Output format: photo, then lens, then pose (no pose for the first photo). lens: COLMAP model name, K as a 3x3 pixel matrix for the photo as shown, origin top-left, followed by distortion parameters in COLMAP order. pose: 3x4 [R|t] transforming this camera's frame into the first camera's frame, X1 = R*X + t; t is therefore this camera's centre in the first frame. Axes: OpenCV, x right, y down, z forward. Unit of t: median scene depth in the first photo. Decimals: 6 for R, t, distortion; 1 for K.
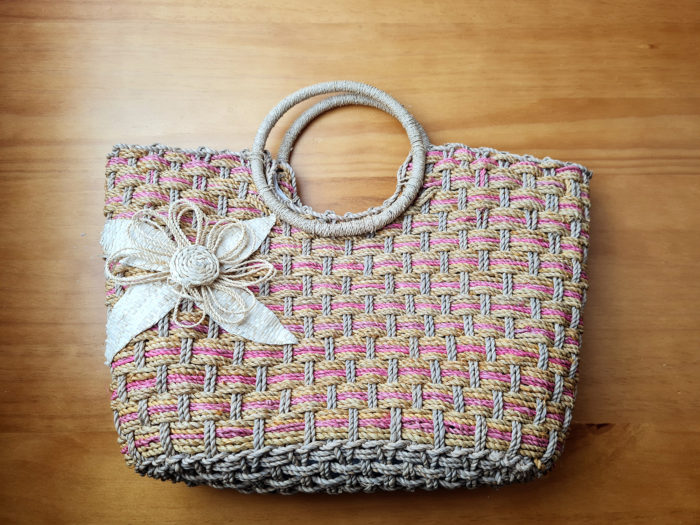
lens RADIAL K [[567.4, 0, 352.2], [0, 567.4, 263.2], [0, 0, 1]] dist [-0.004655, -0.001997]
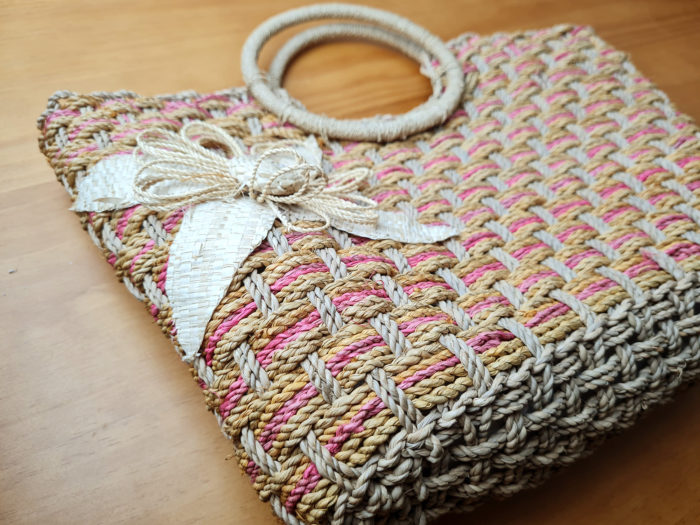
lens RADIAL K [[567.4, 0, 348.4], [0, 567.4, 261.2], [0, 0, 1]] dist [-0.004655, -0.001997]
pose [[0.880808, -0.300058, 0.366255, -0.490244], [0.409167, 0.871621, -0.269923, 0.313146], [-0.238243, 0.387610, 0.890505, 0.500520]]
